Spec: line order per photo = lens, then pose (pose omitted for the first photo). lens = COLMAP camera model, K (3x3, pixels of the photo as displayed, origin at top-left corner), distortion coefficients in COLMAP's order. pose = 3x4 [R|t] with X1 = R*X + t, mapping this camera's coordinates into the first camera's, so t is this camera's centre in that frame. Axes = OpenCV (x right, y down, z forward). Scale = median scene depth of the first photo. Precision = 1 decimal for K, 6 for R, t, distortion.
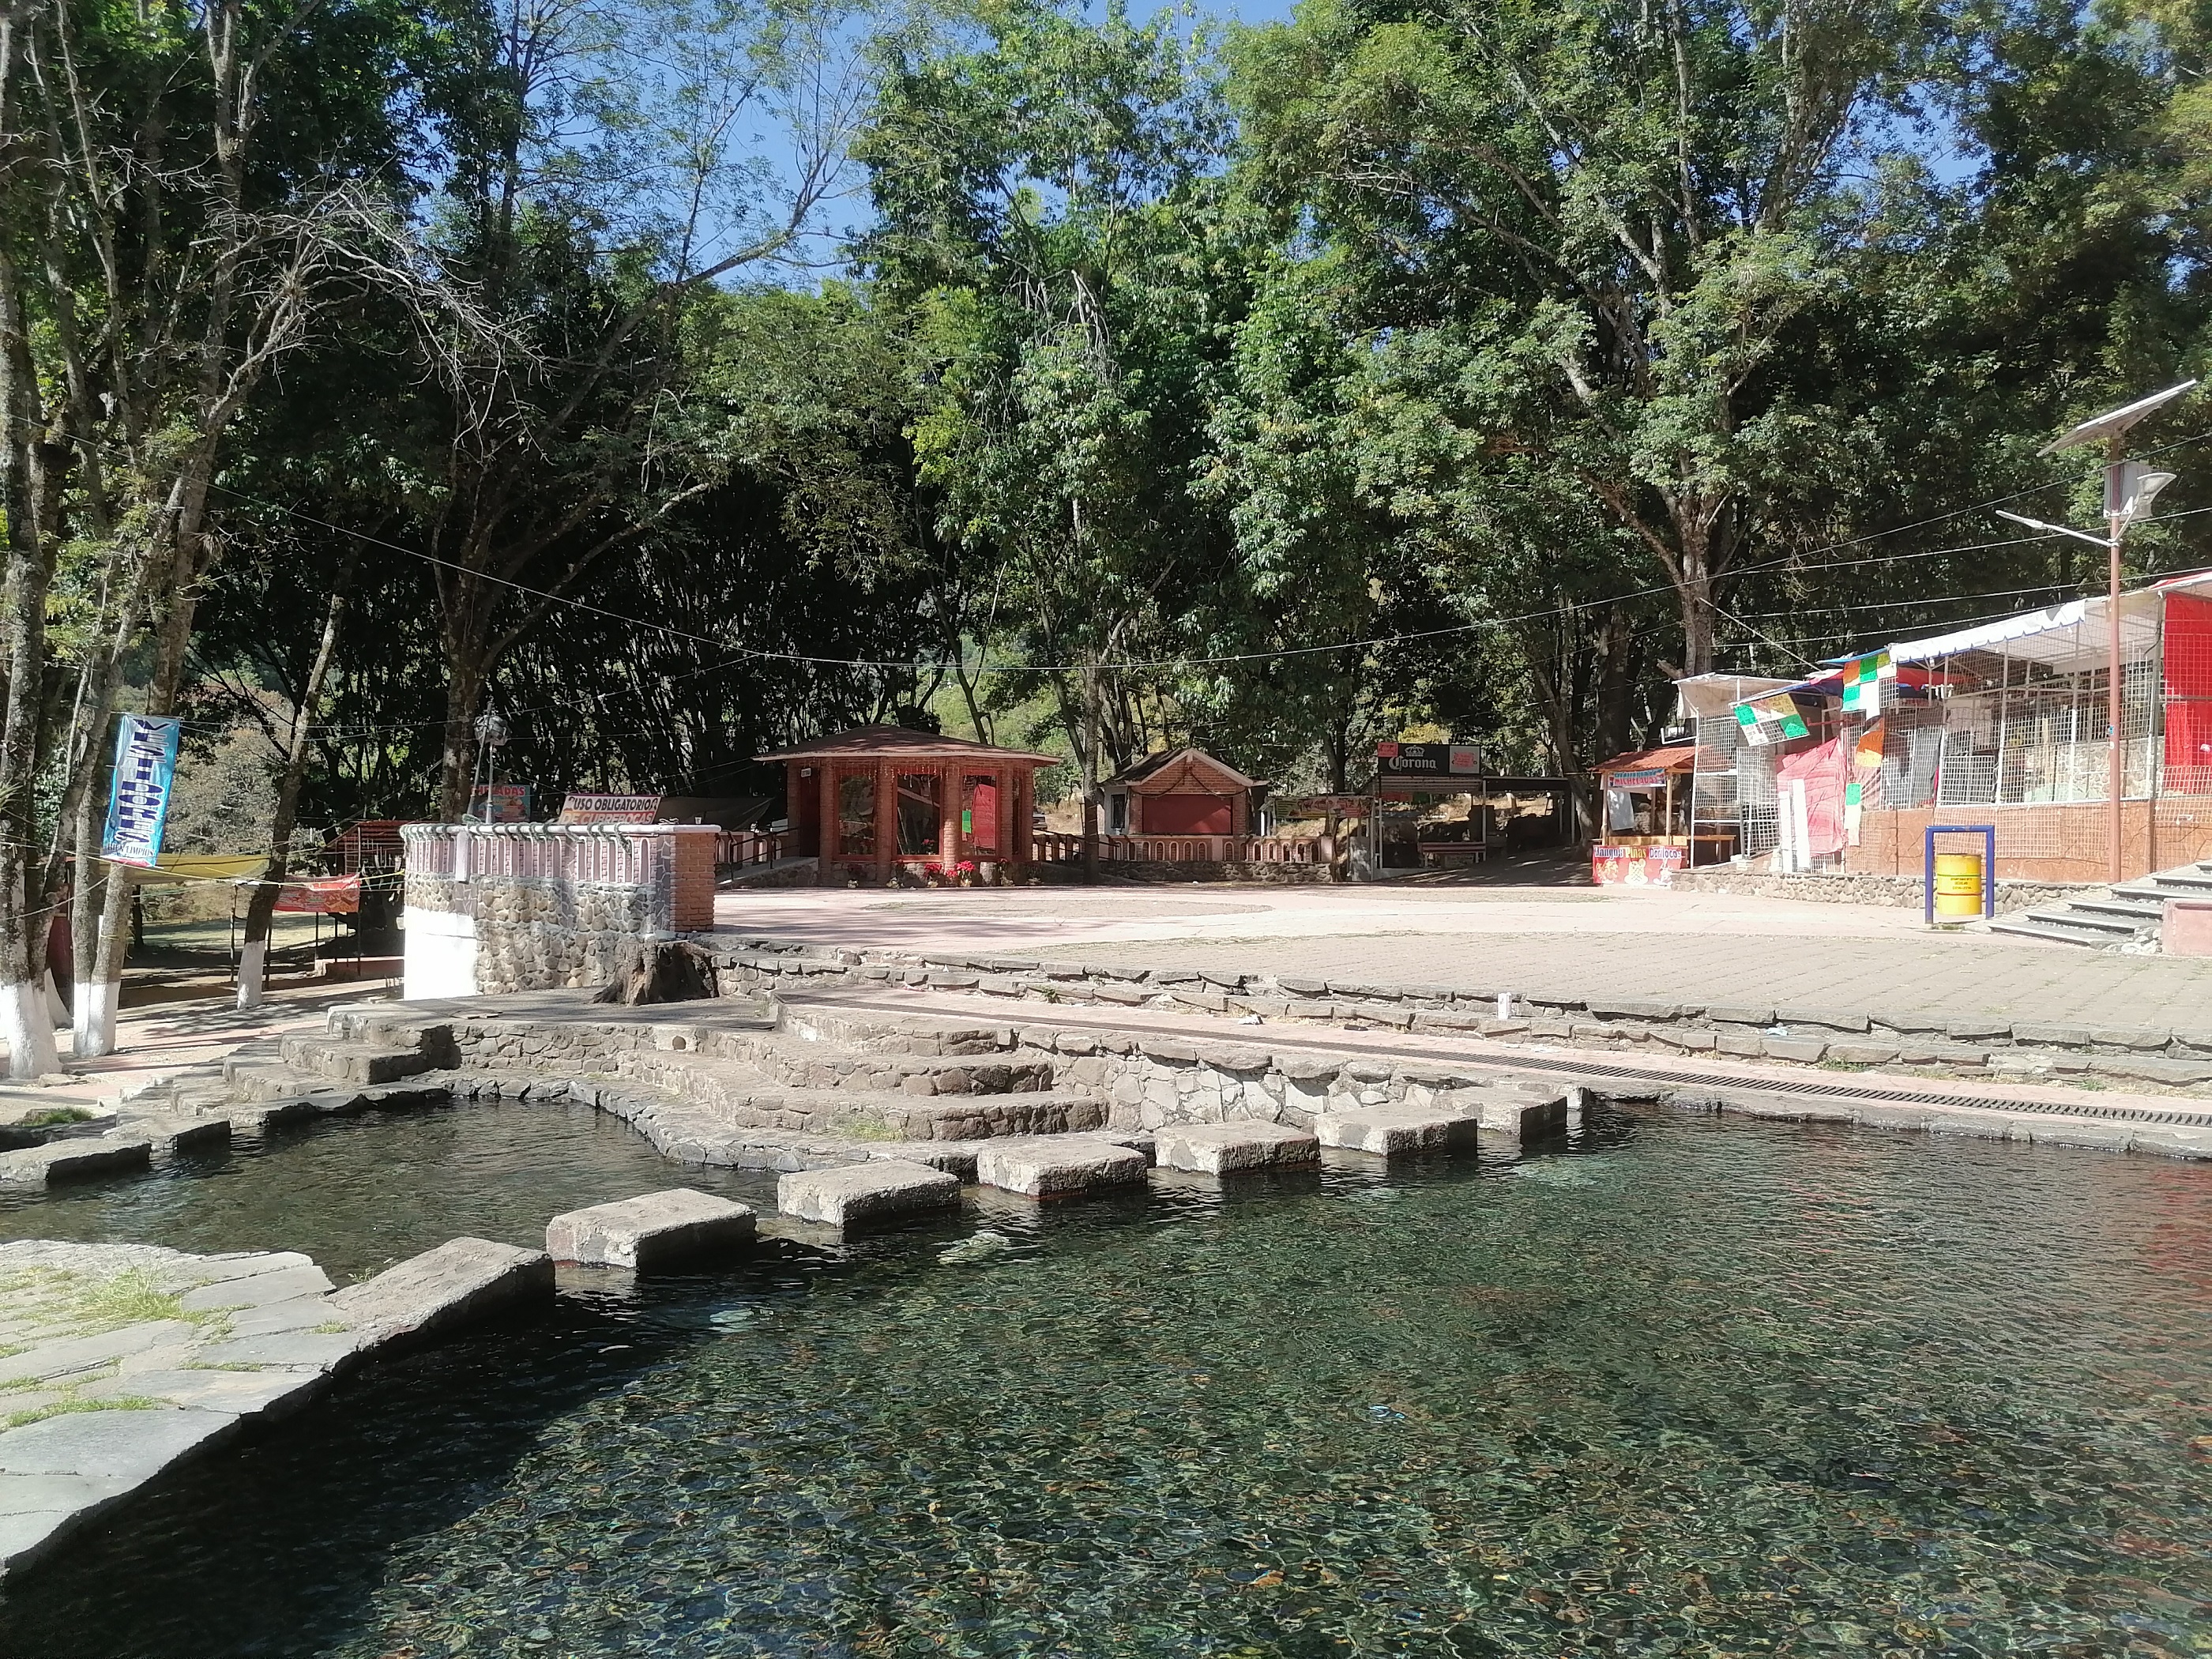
lens RADIAL K [[1669.9, 0, 1106.0], [0, 1669.9, 829.5], [0, 0, 1]] dist [0.110079, -0.132680]
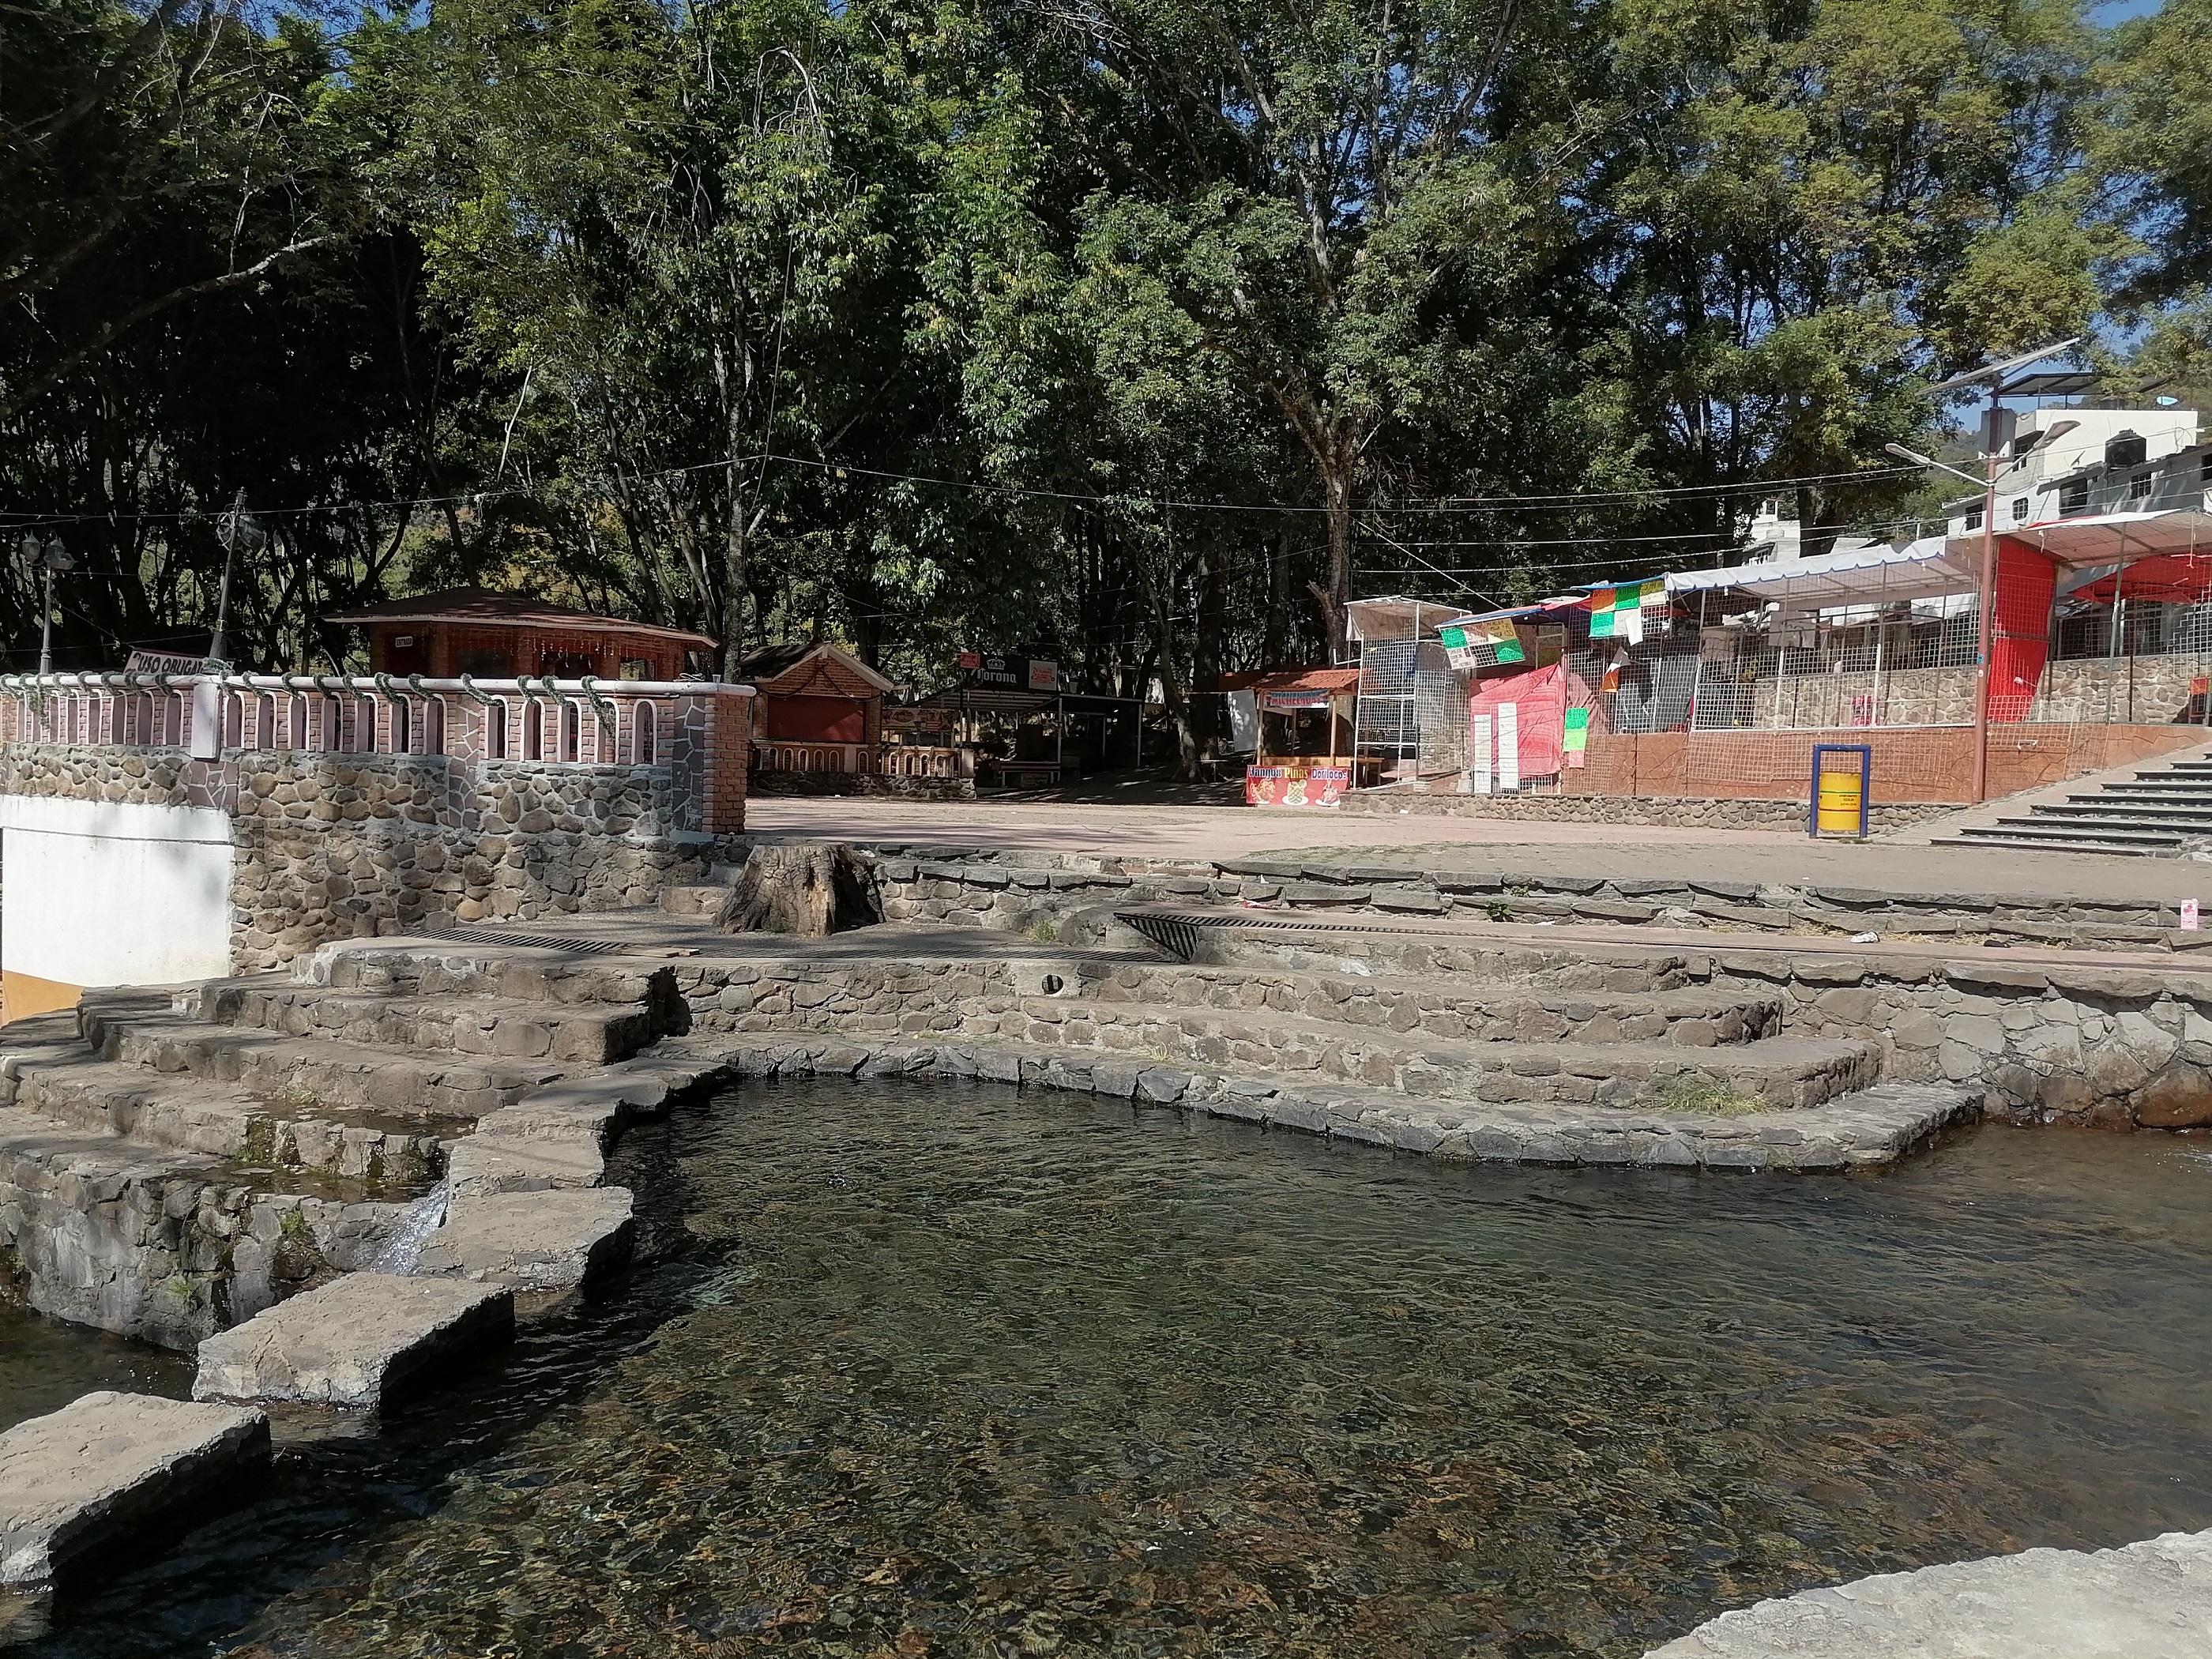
lens RADIAL K [[1669.9, 0, 1106.0], [0, 1669.9, 829.5], [0, 0, 1]] dist [0.110079, -0.132680]
pose [[0.902617, 0.009885, 0.430331, -0.273367], [-0.027654, 0.999003, 0.035057, 0.019825], [-0.429555, -0.043543, 0.901990, 0.192603]]
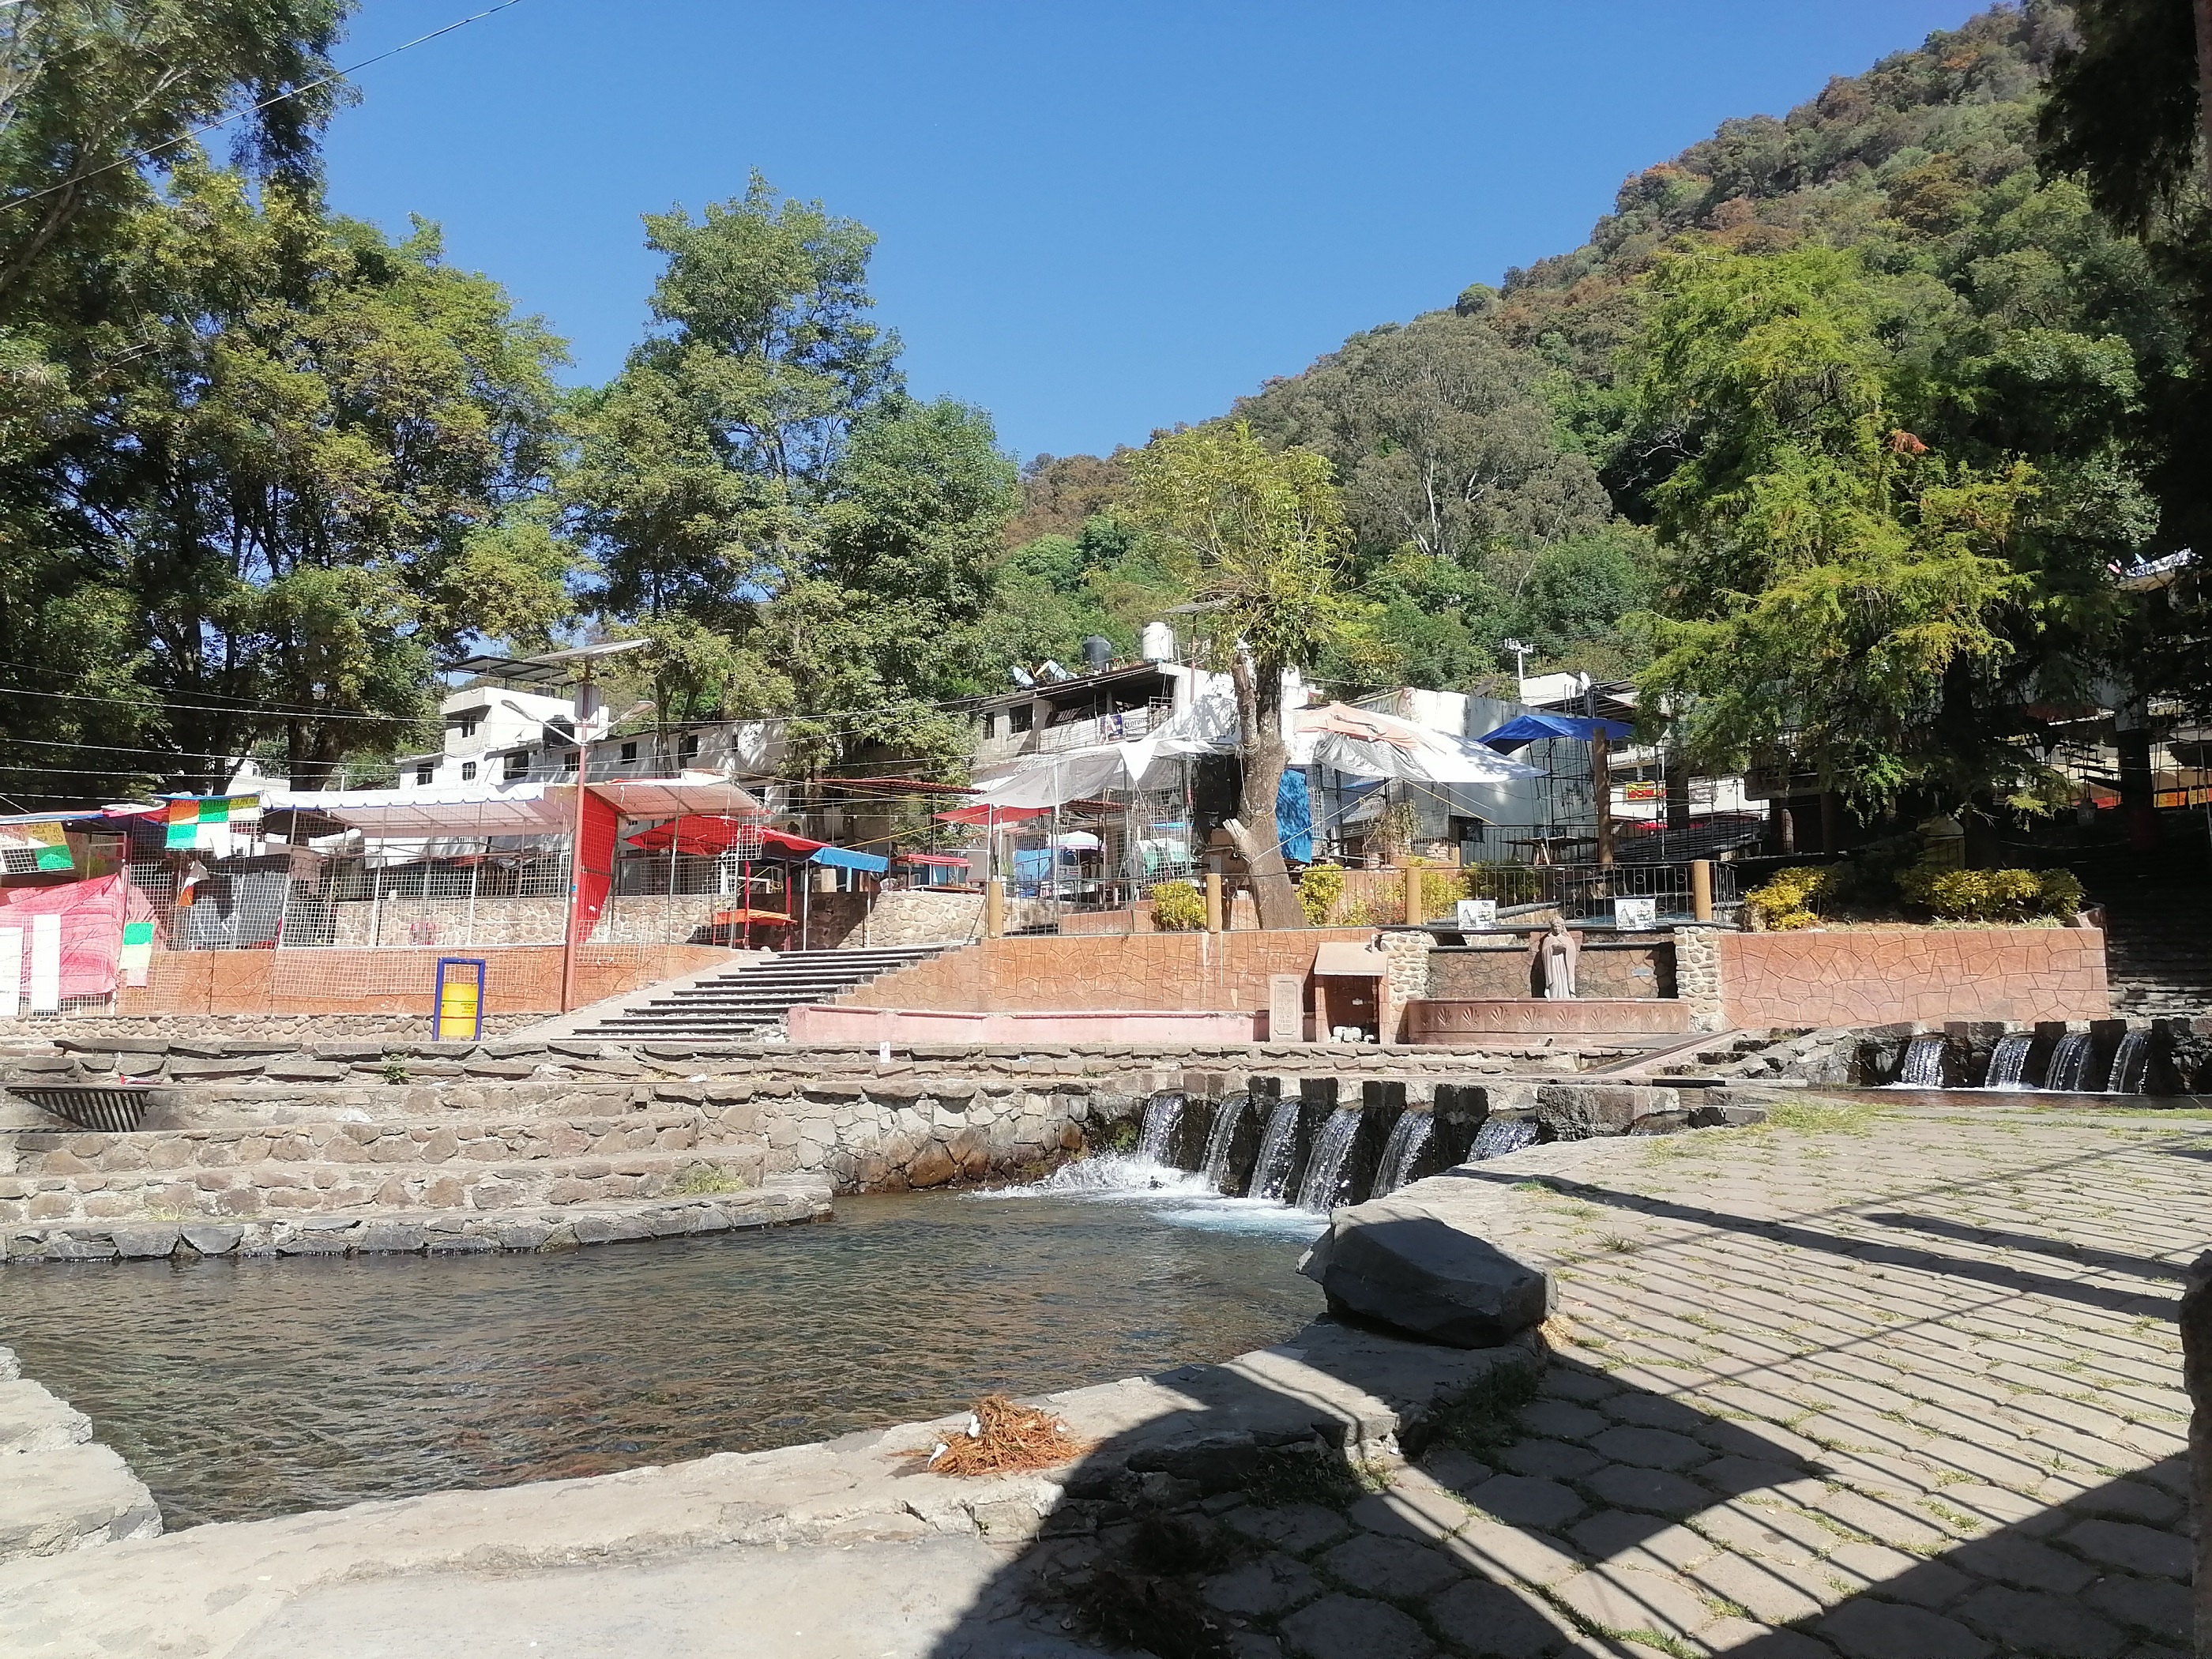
lens RADIAL K [[1669.9, 0, 1106.0], [0, 1669.9, 829.5], [0, 0, 1]] dist [0.110079, -0.132680]
pose [[0.229403, 0.129488, 0.964680, -0.400034], [-0.011190, 0.991397, -0.130413, 0.043163], [-0.973267, 0.019122, 0.228879, 0.236528]]
